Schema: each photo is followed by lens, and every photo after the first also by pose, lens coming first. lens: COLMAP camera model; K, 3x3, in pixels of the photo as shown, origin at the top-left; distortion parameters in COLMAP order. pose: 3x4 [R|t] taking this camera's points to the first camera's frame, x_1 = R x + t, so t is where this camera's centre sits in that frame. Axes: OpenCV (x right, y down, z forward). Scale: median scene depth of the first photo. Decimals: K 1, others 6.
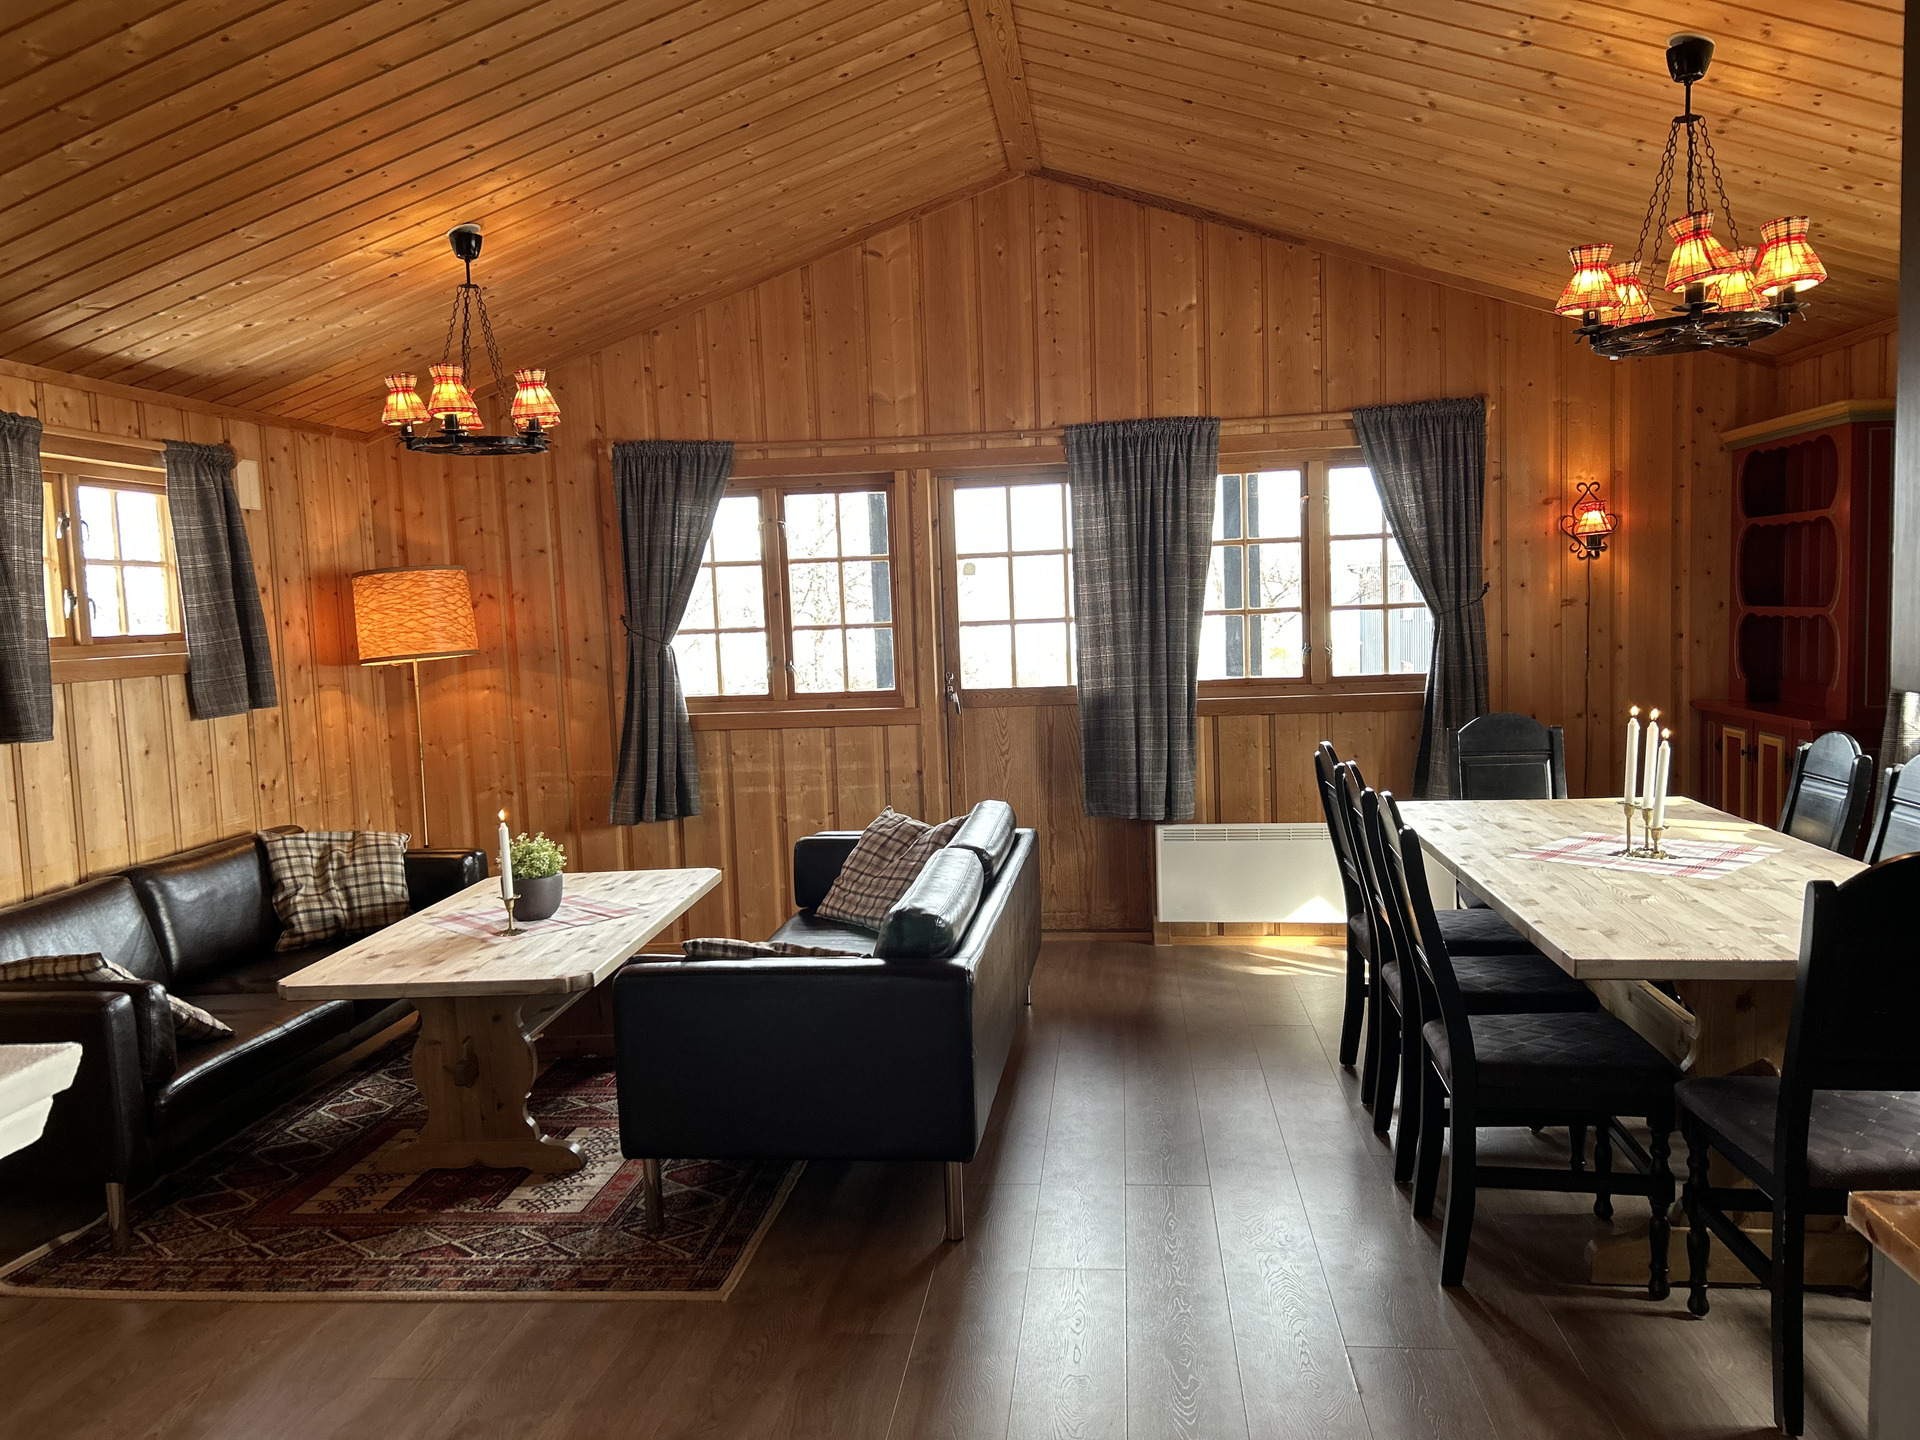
lens RADIAL K [[1443.2, 0, 959.6], [0, 1443.2, 723.1], [0, 0, 1]] dist [0.054632, -0.055782]
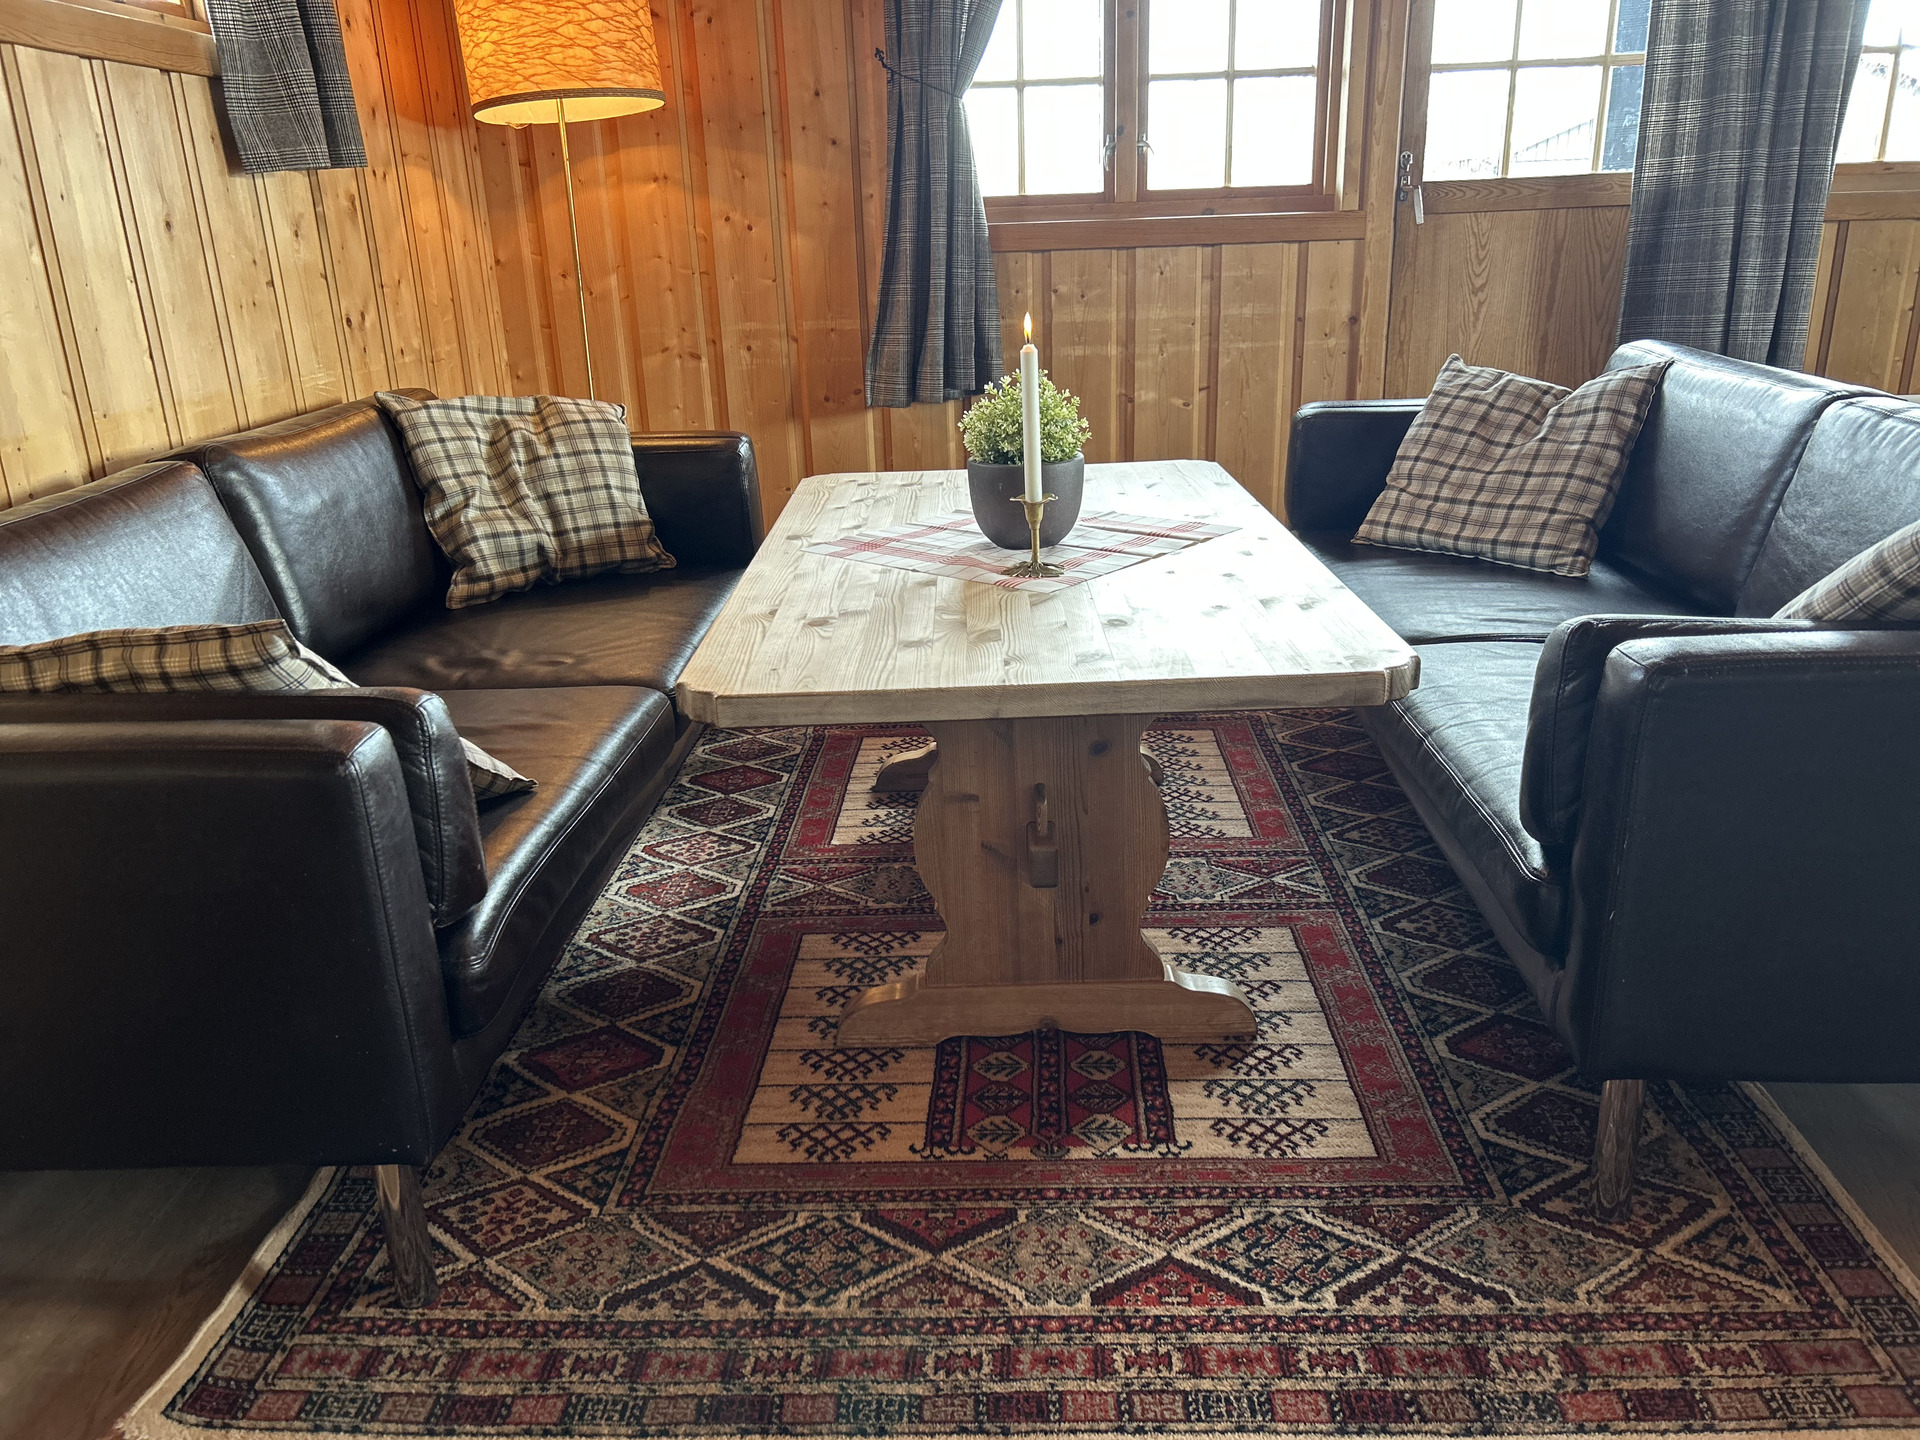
lens RADIAL K [[1453.3, 0, 966.5], [0, 1453.3, 727.3], [0, 0, 1]] dist [0.047519, -0.050760]
pose [[0.997452, -0.018170, 0.068989, -0.266997], [0.000732, 0.969579, 0.244776, 0.054876], [-0.071338, -0.244102, 0.967122, 0.370587]]
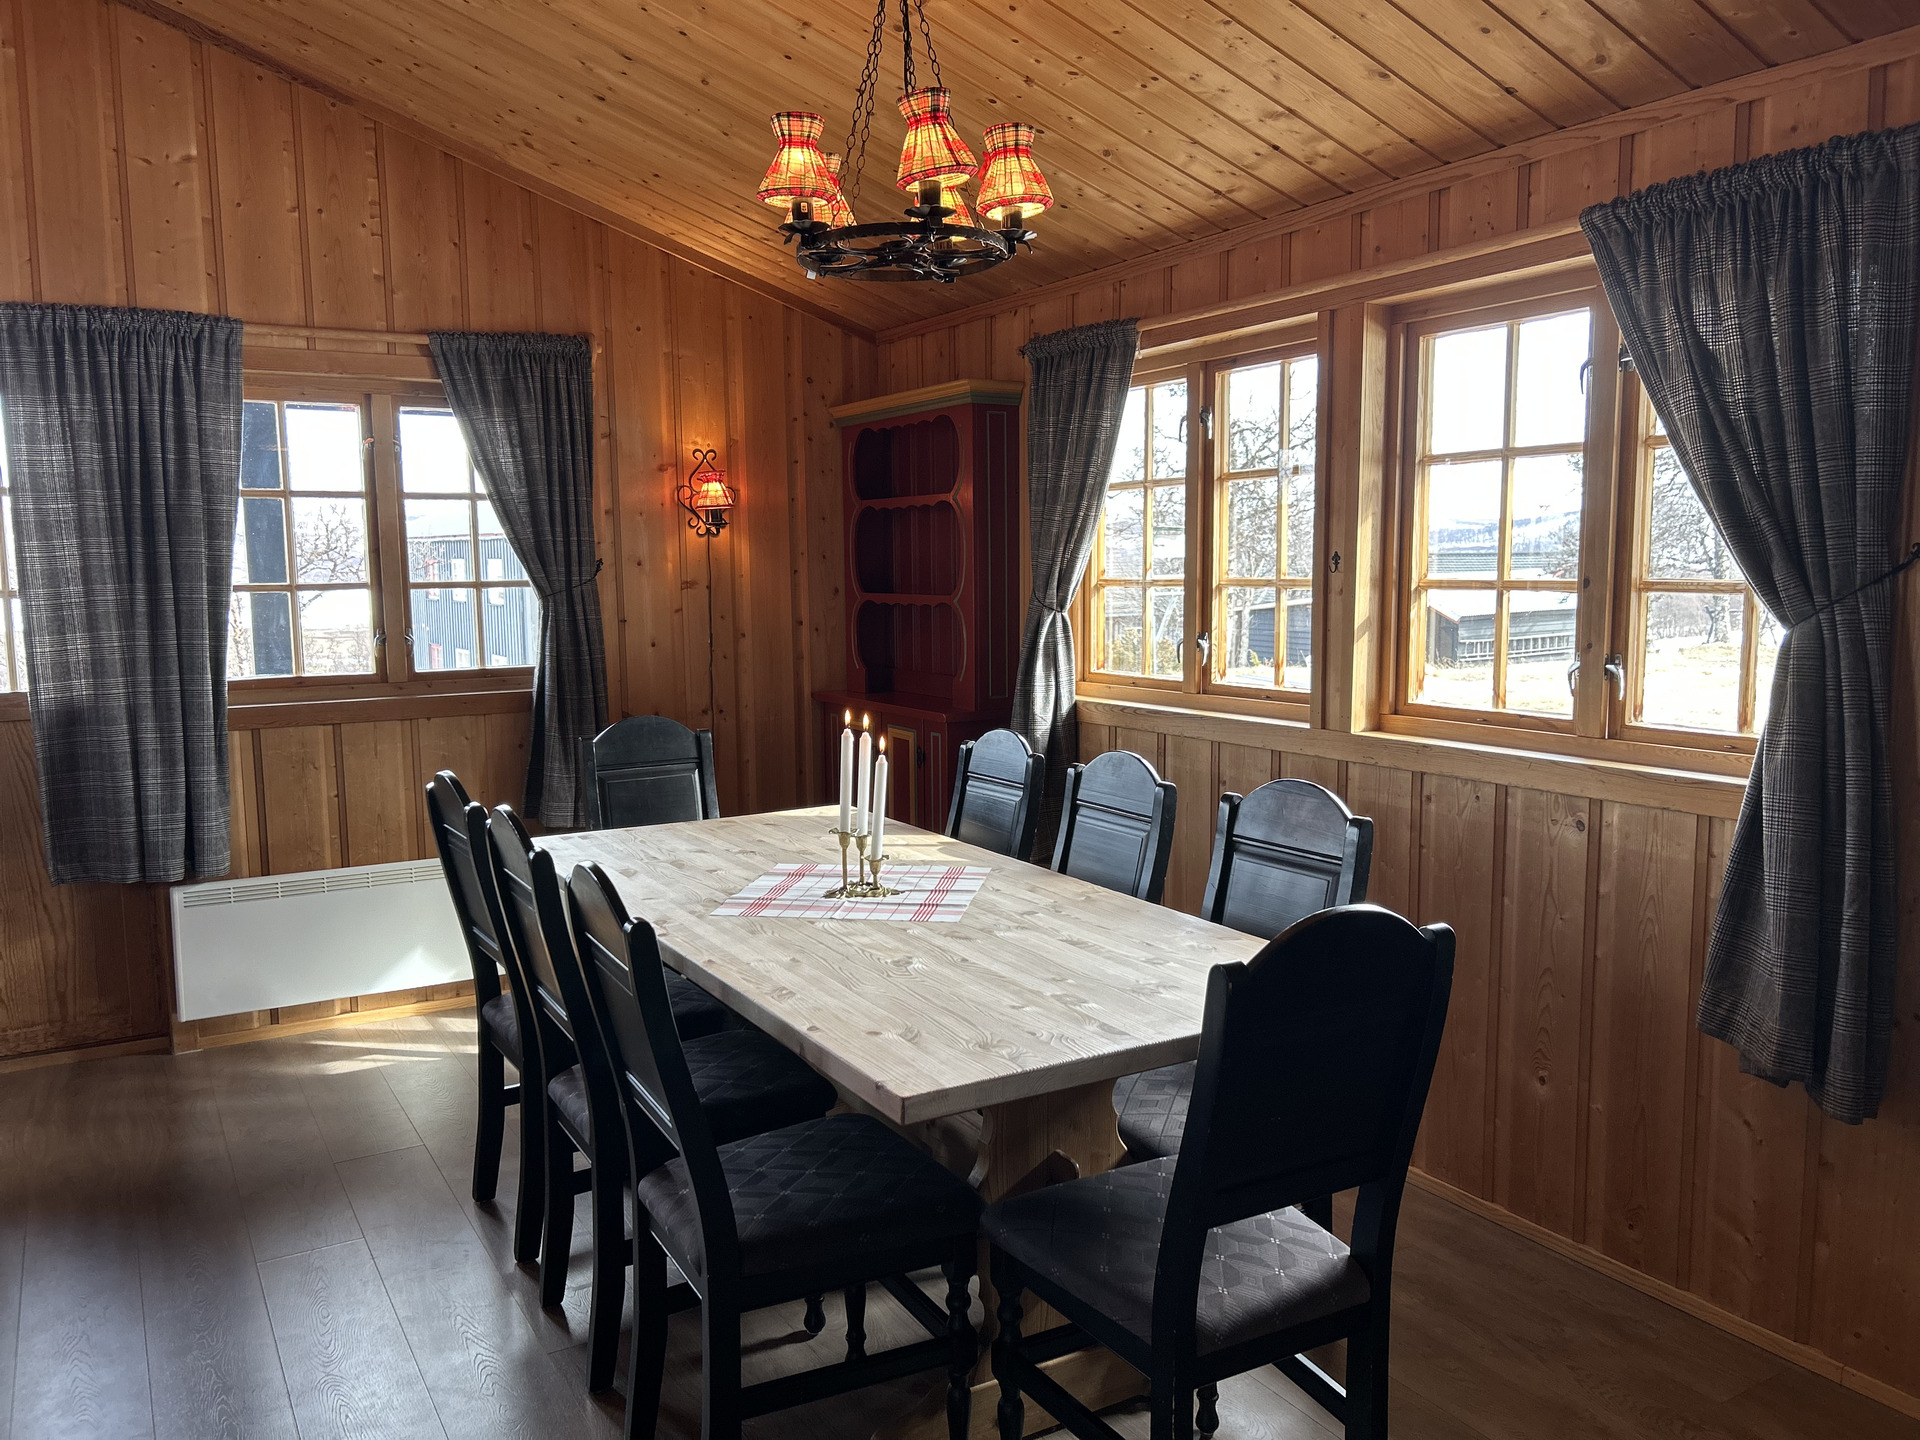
lens RADIAL K [[1453.3, 0, 966.5], [0, 1453.3, 727.3], [0, 0, 1]] dist [0.047519, -0.050760]
pose [[0.795302, -0.041017, 0.604825, 0.015282], [0.031930, 0.999158, 0.025775, -0.014172], [-0.605372, -0.001187, 0.795942, 0.198245]]
